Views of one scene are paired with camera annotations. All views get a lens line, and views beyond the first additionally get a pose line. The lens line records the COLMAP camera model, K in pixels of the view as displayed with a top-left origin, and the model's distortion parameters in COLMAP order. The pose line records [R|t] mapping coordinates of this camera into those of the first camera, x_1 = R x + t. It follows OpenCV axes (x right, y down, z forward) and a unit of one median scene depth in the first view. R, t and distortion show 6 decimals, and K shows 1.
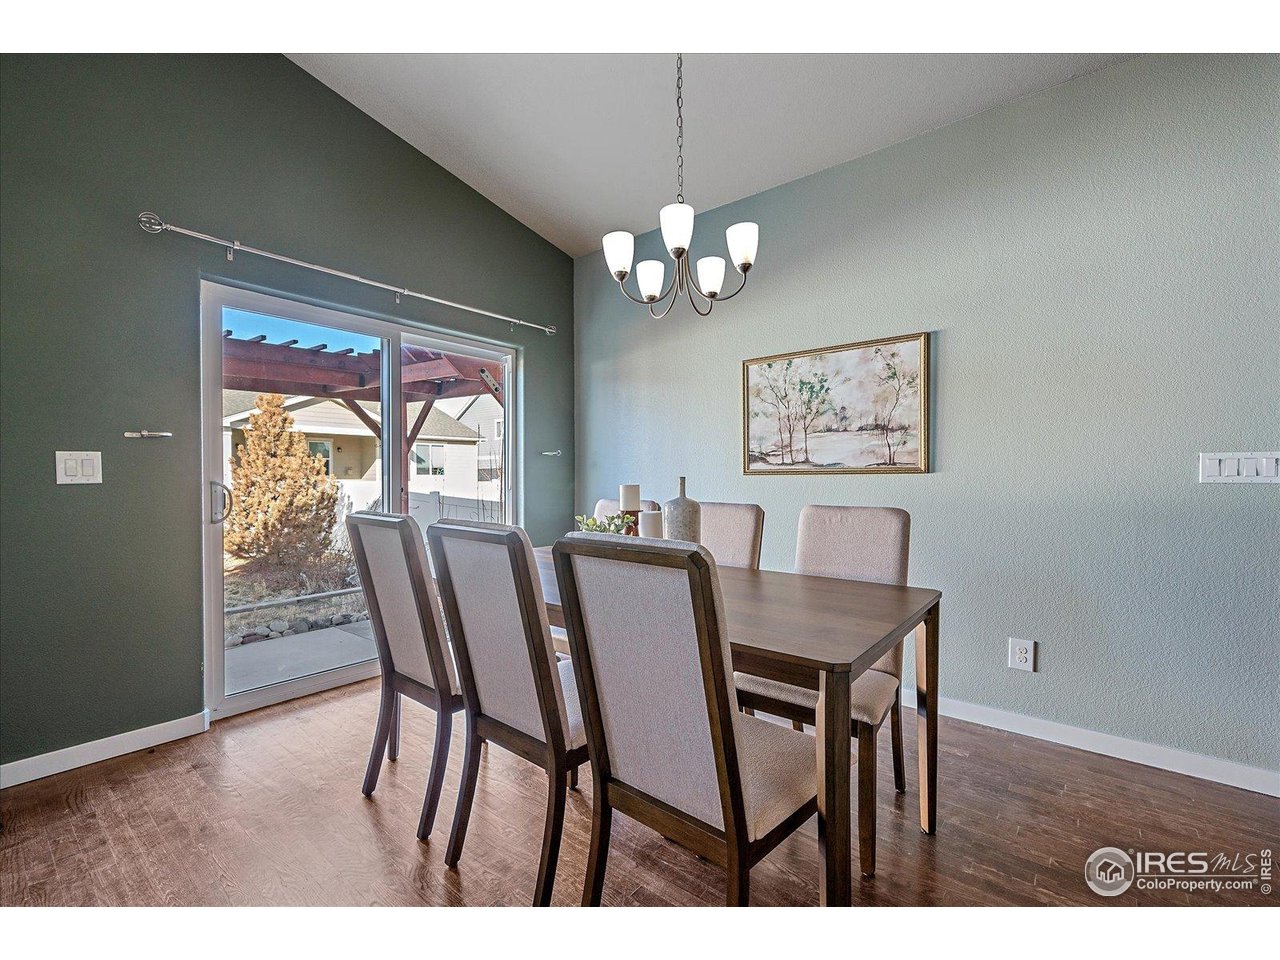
lens RADIAL K [[563.7, 0, 640.0], [0, 563.7, 480.0], [0, 0, 1]] dist [-0.000275, -0.000016]
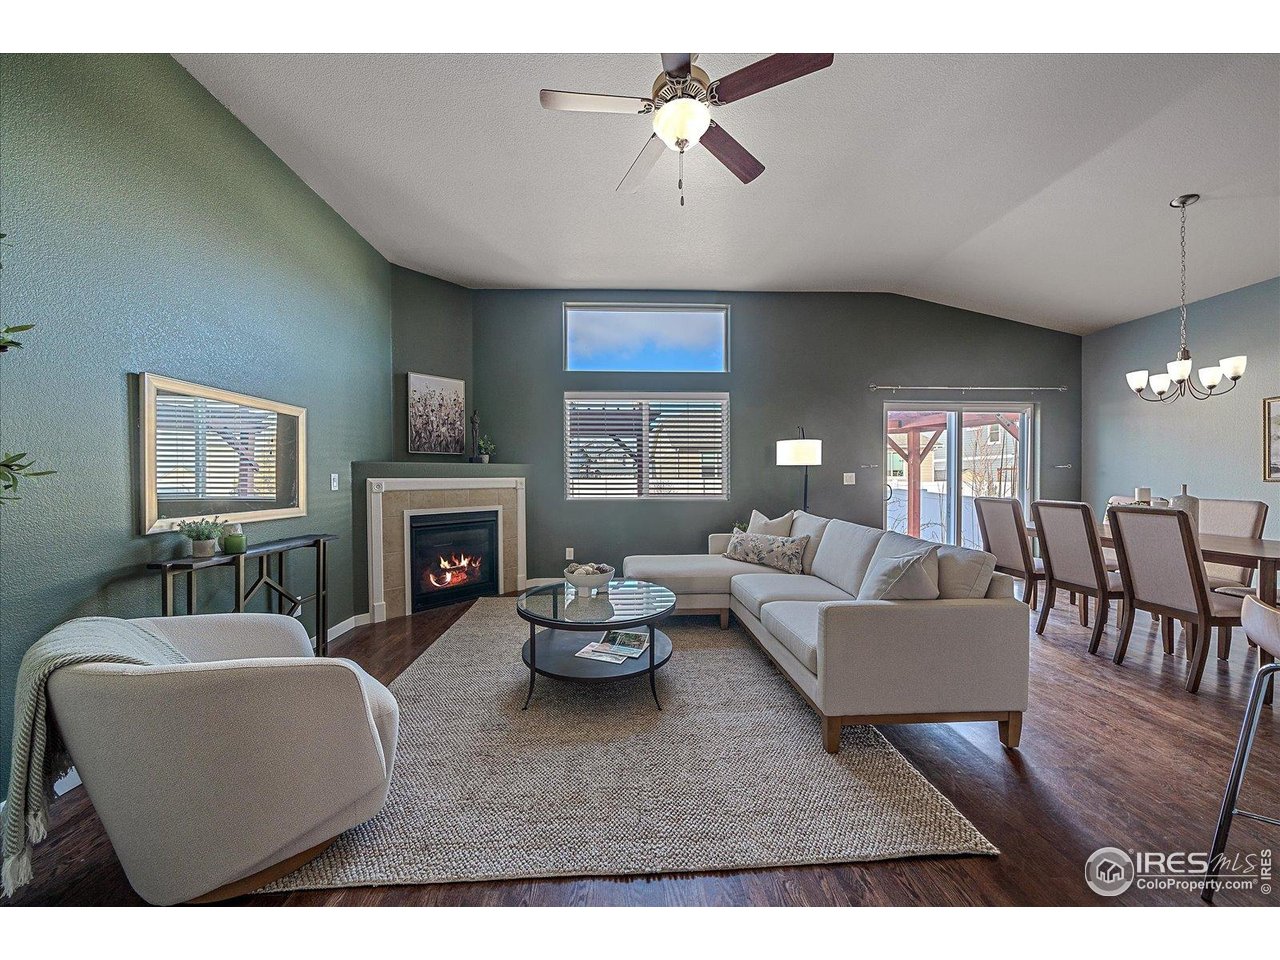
lens RADIAL K [[446.4, 0, 635.8], [0, 446.4, 480.7], [0, 0, 1]] dist [-0.000120, 0.000016]
pose [[0.663390, 0.004605, -0.748260, -0.026805], [-0.001427, 0.999987, 0.004889, -0.021029], [0.748273, -0.002175, 0.663388, -1.295434]]
